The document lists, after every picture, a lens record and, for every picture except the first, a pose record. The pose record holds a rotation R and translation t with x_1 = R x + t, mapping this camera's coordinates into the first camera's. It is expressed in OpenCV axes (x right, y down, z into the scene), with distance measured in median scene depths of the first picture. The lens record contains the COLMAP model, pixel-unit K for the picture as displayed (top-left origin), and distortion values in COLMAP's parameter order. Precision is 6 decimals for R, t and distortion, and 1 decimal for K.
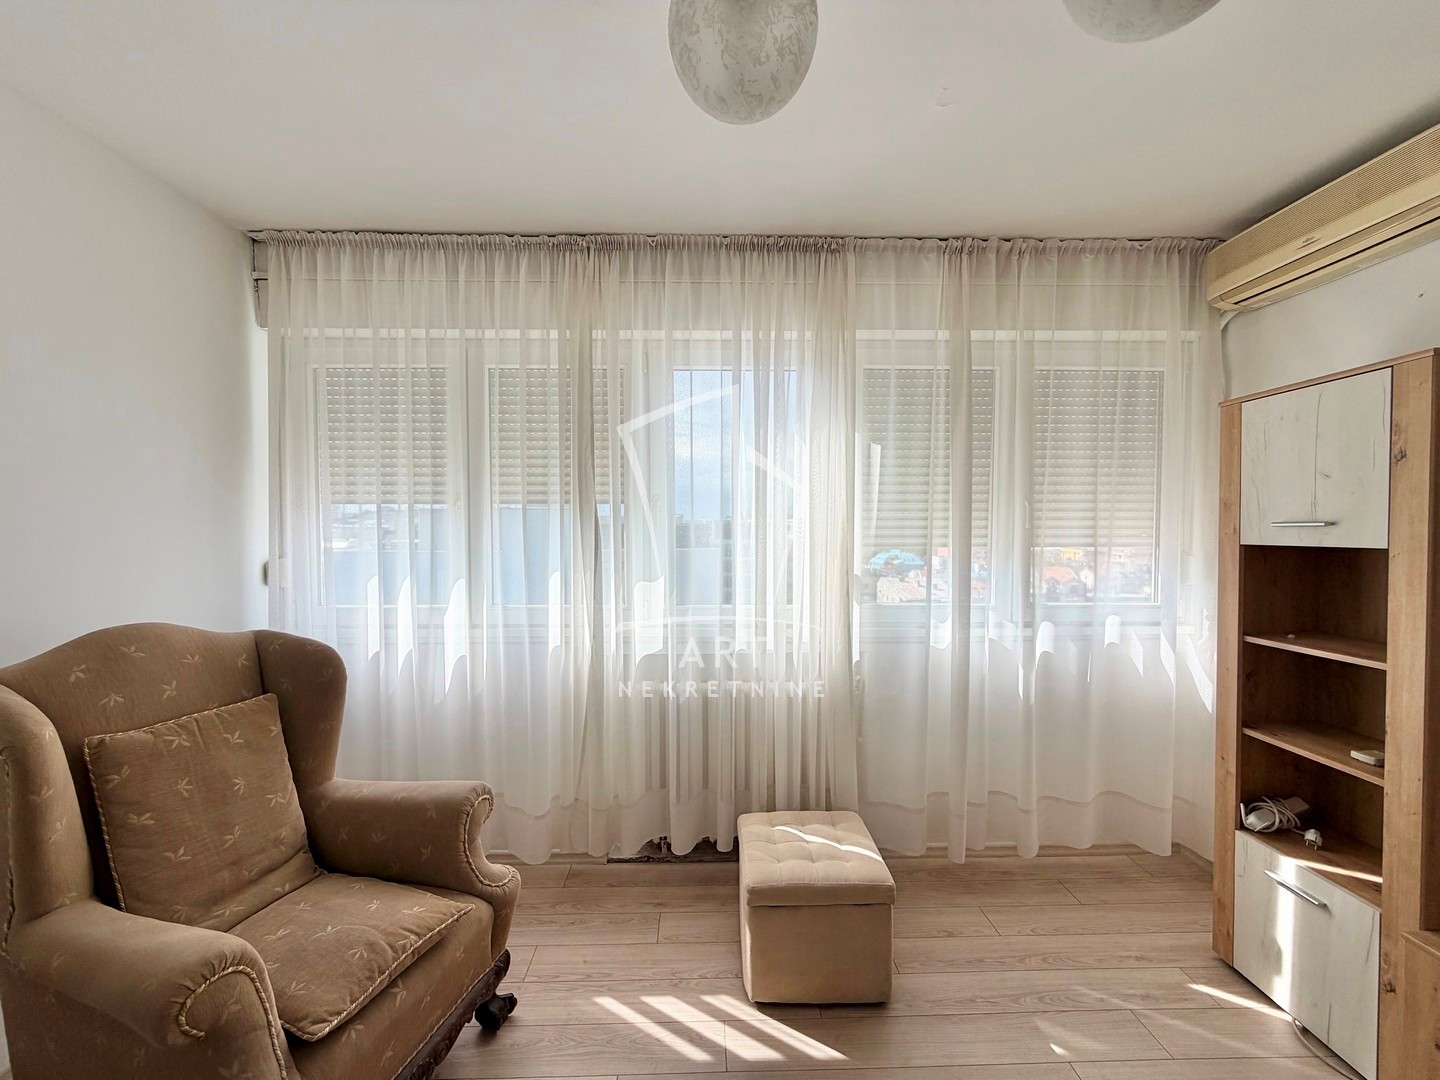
lens RADIAL K [[590.8, 0, 731.8], [0, 590.8, 532.5], [0, 0, 1]] dist [-0.001132, -0.000486]
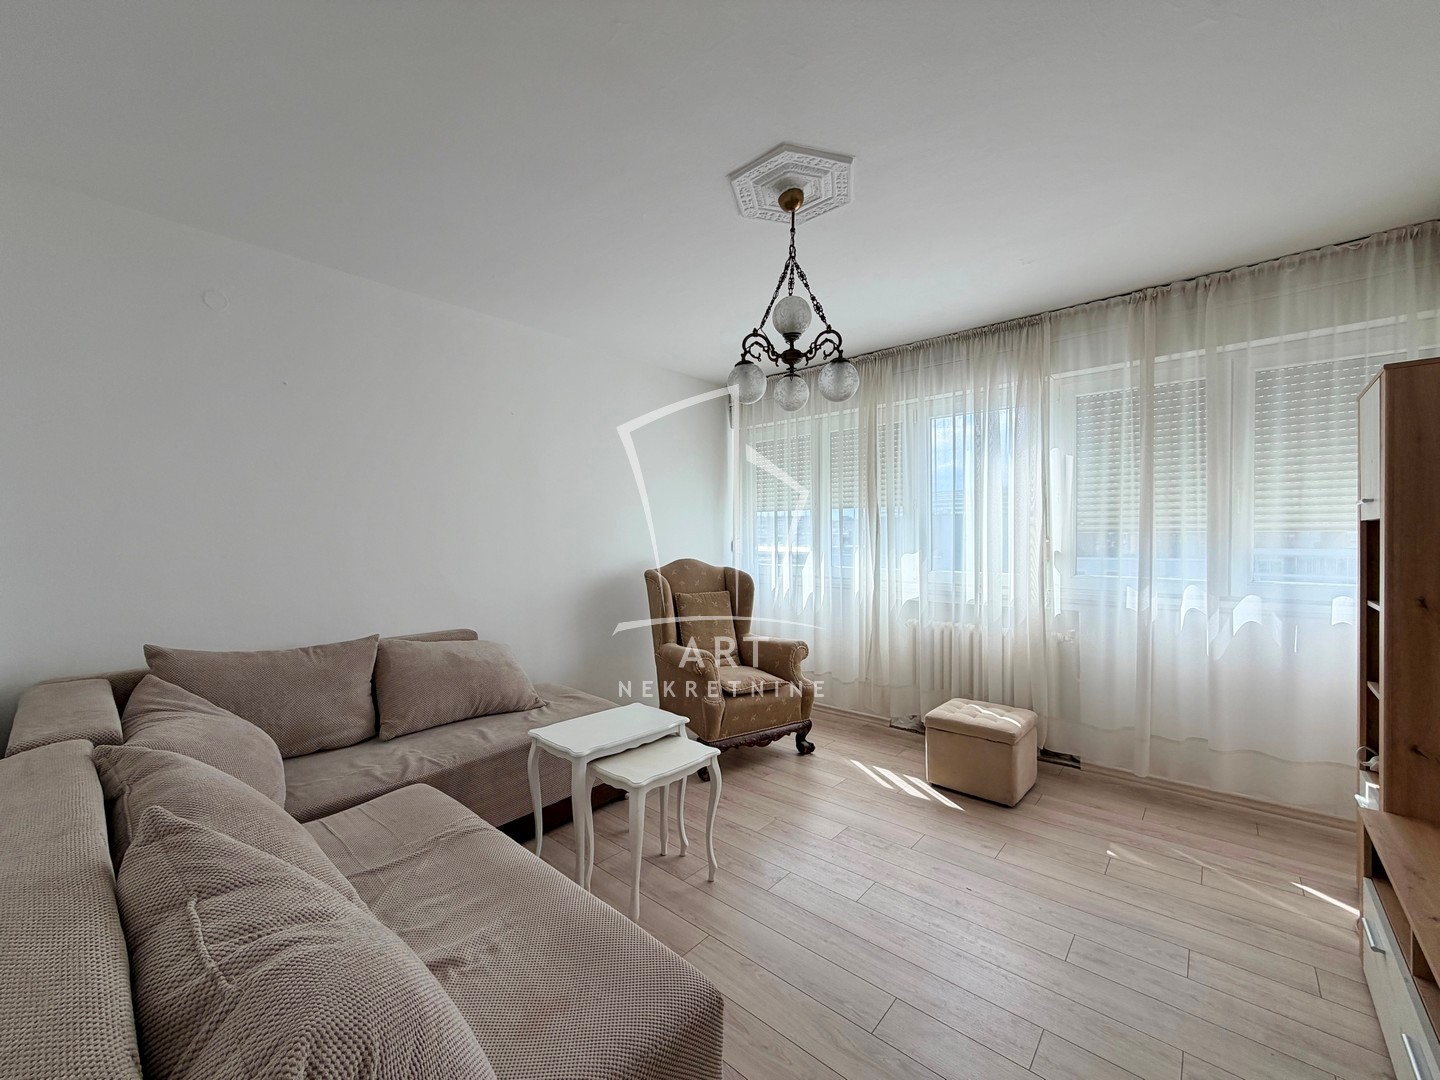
lens RADIAL K [[590.8, 0, 707.5], [0, 590.8, 535.9], [0, 0, 1]] dist [-0.001132, -0.000486]
pose [[0.723587, -0.004465, -0.690219, 0.623148], [-0.008719, 0.999840, -0.015608, 0.067679], [0.690178, 0.017312, 0.723432, -0.605395]]
